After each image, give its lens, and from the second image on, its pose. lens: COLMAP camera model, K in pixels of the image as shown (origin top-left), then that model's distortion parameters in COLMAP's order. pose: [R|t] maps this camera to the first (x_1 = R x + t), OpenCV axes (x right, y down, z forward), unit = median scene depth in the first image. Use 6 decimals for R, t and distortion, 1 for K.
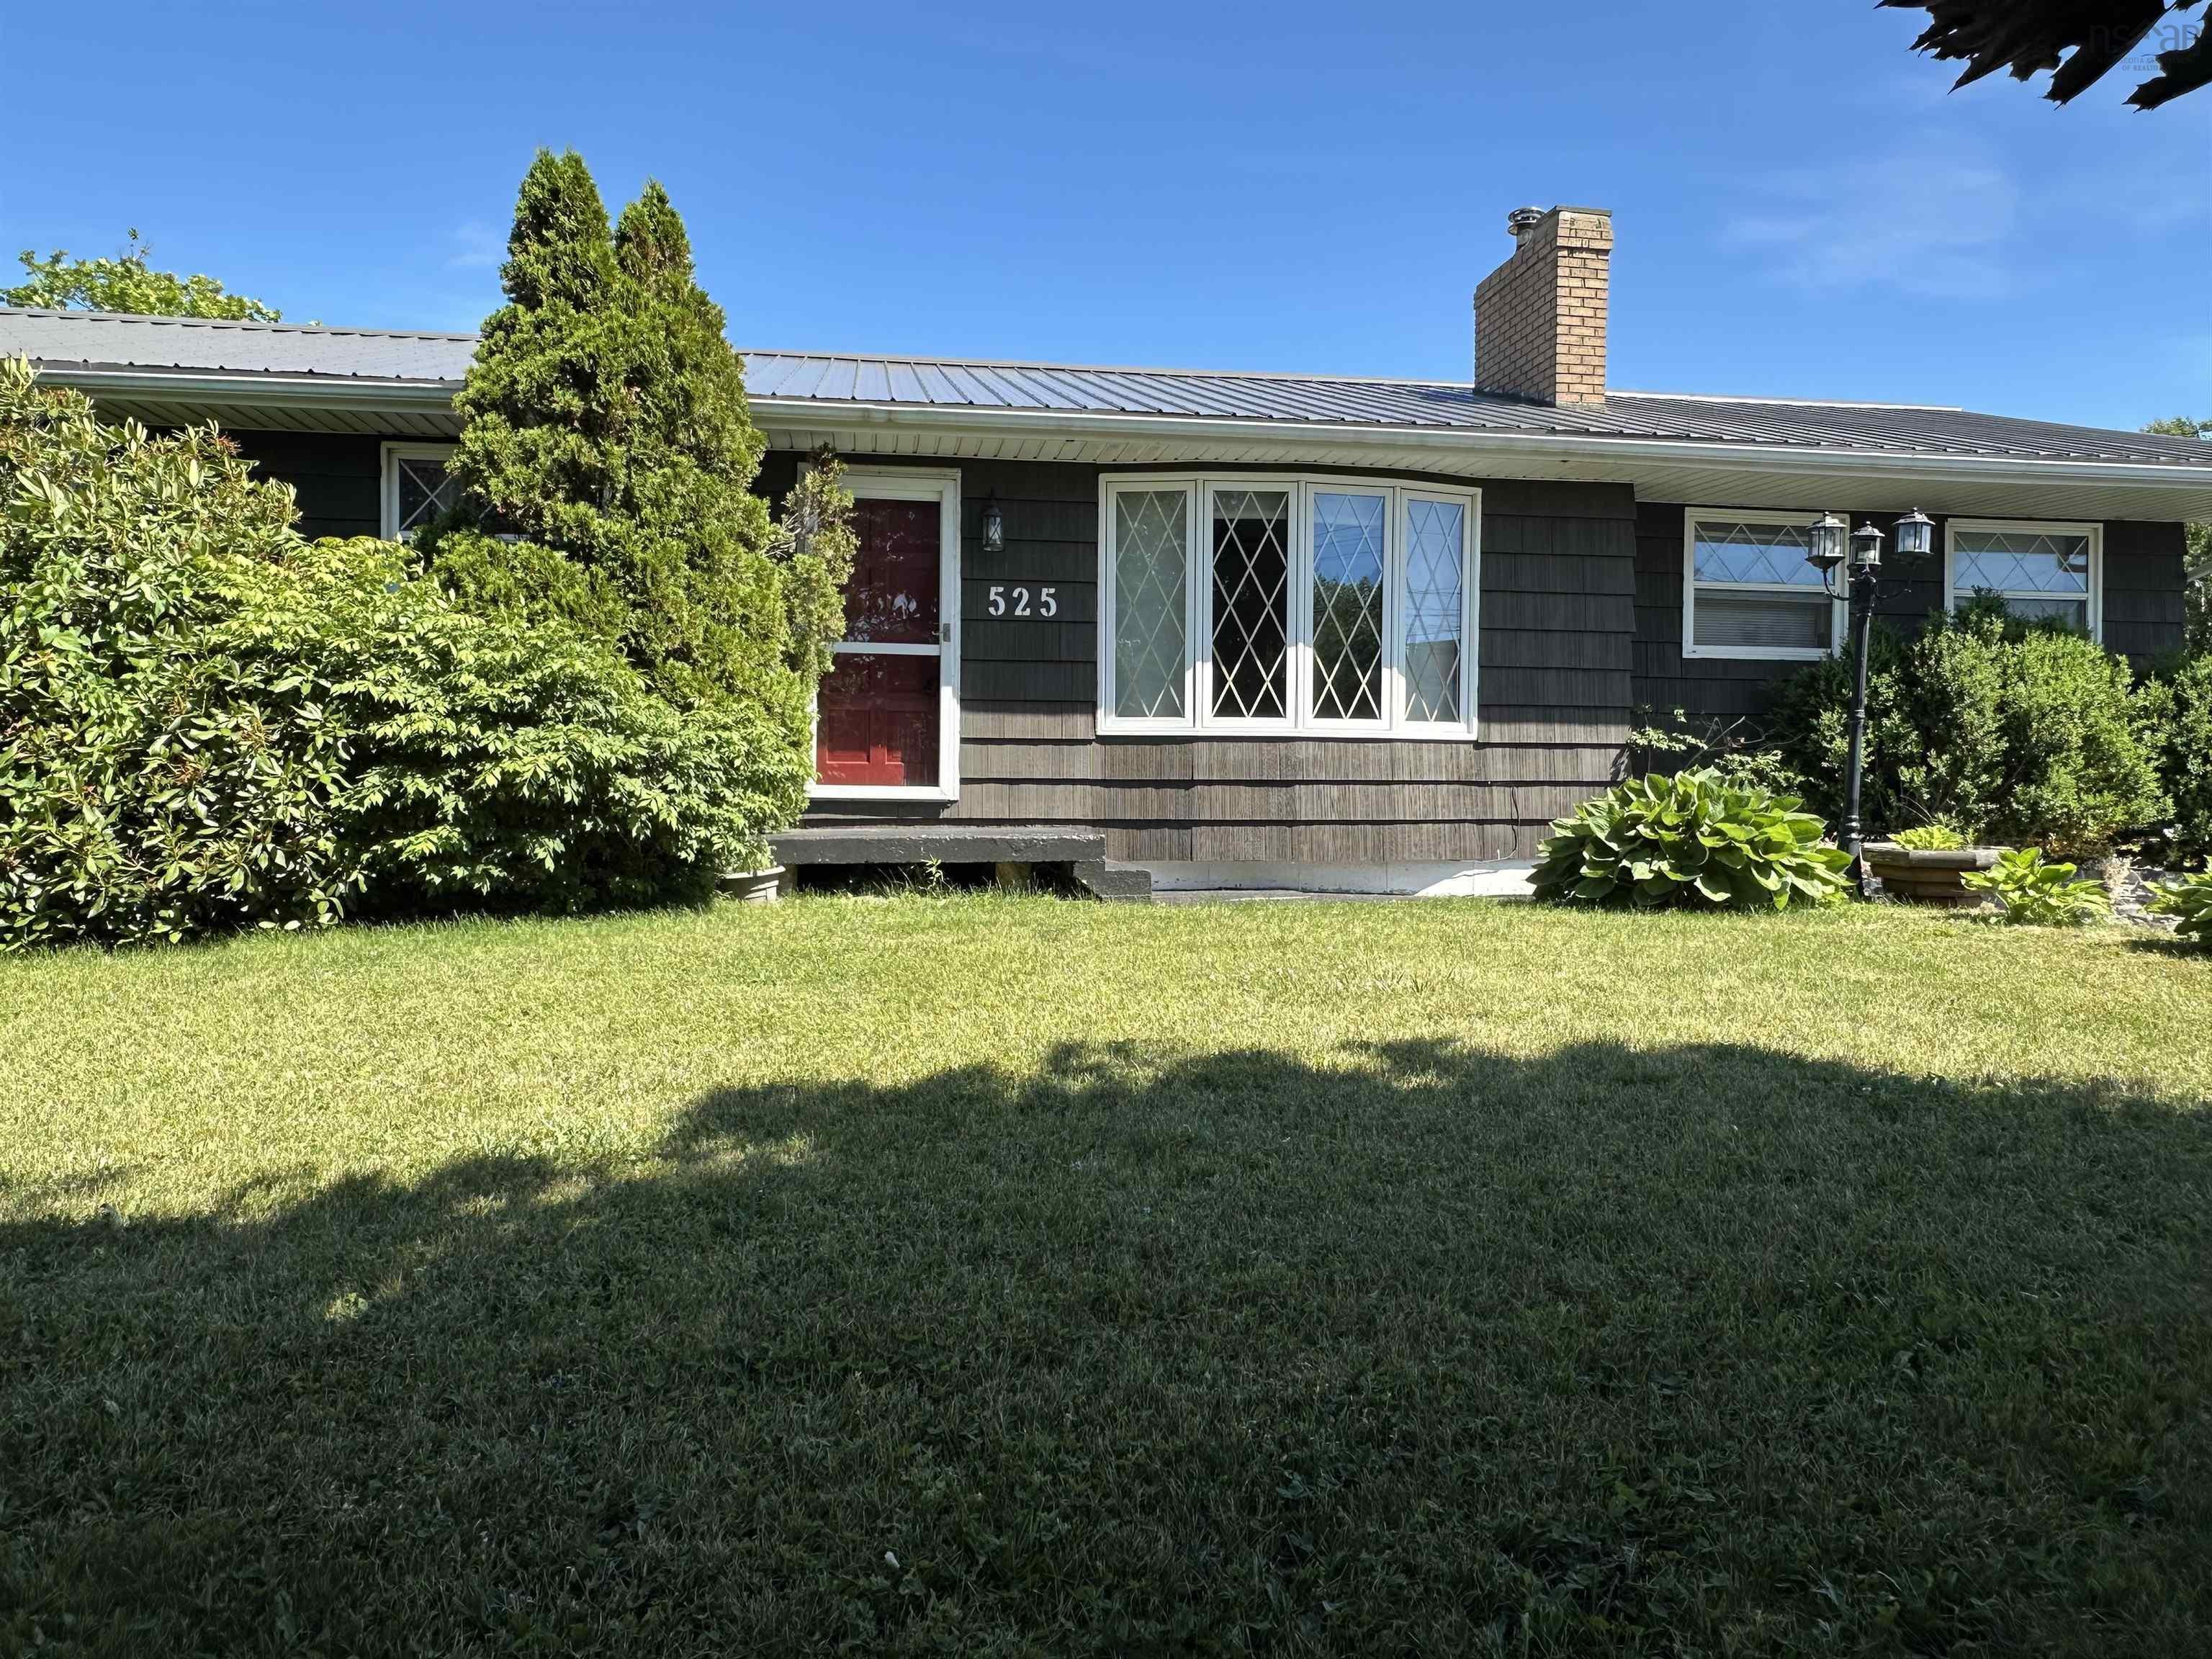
lens RADIAL K [[1495.4, 0, 1110.9], [0, 1495.4, 811.6], [0, 0, 1]] dist [-0.003615, 0.002455]
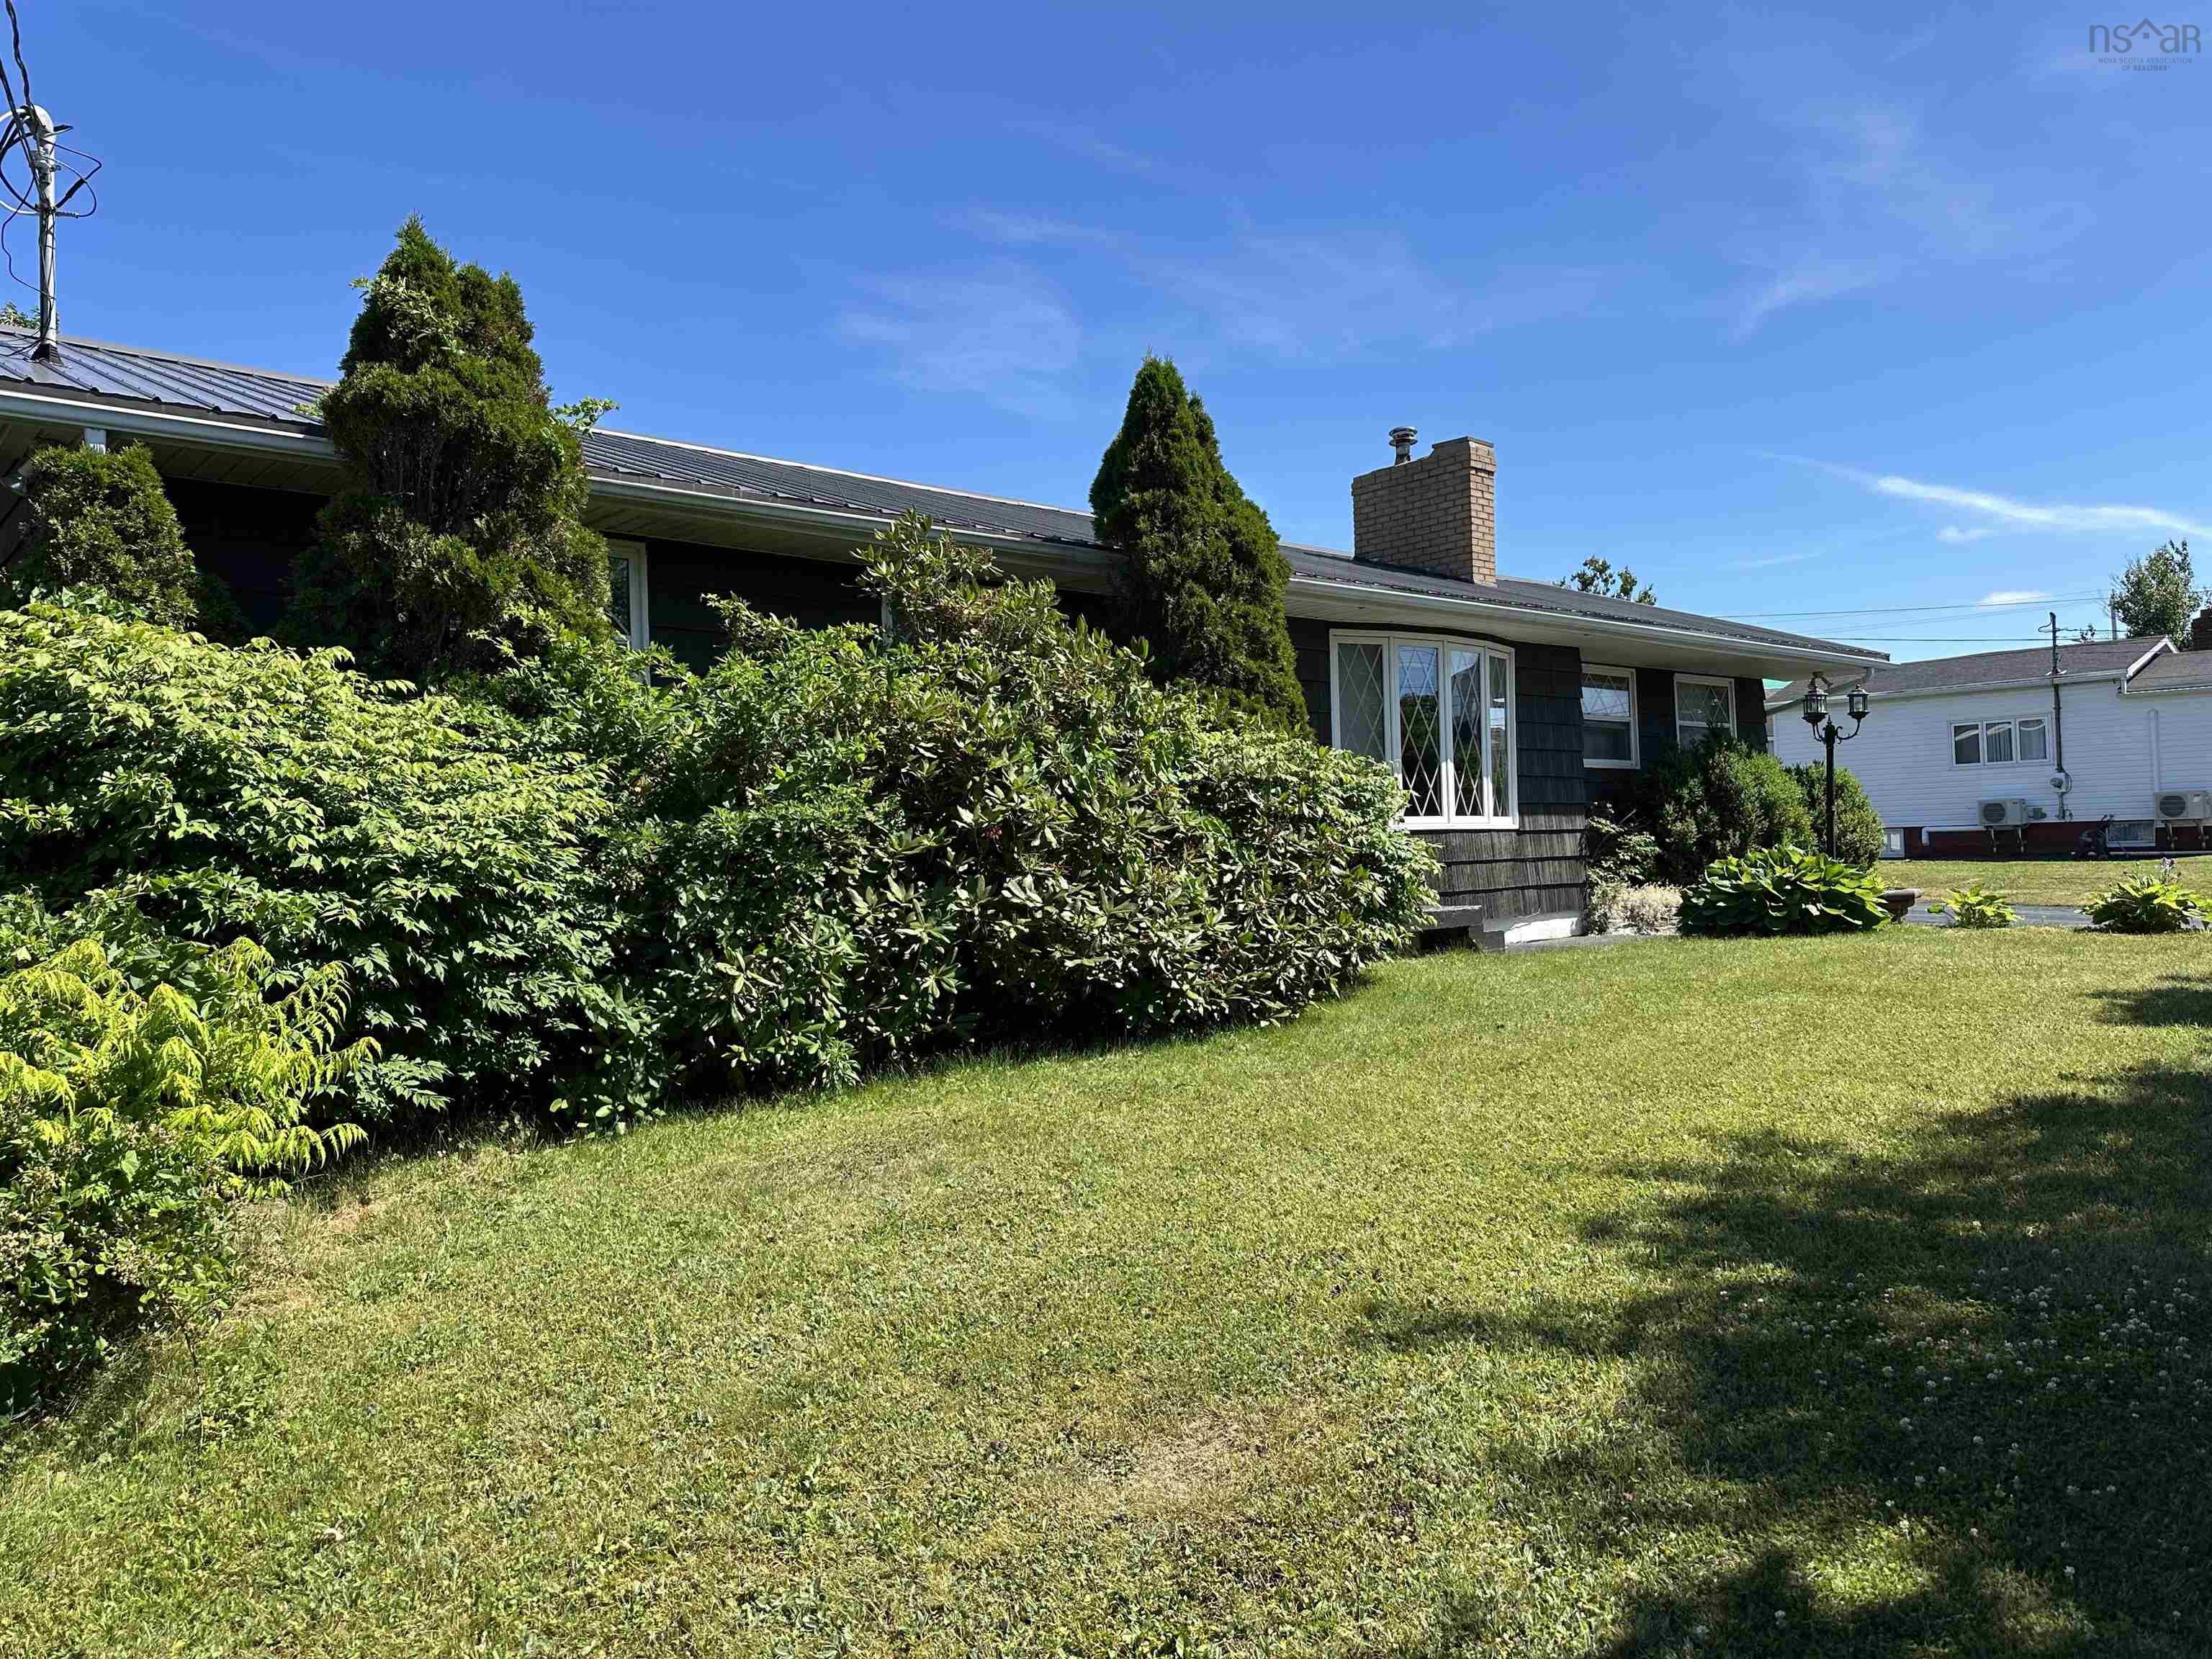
lens RADIAL K [[1538.4, 0, 1111.9], [0, 1538.4, 839.8], [0, 0, 1]] dist [0.082908, 0.000329]
pose [[0.840682, -0.027670, 0.540822, -0.854100], [0.044899, 0.998817, -0.018692, -0.027729], [-0.539665, 0.039996, 0.840929, -0.006442]]
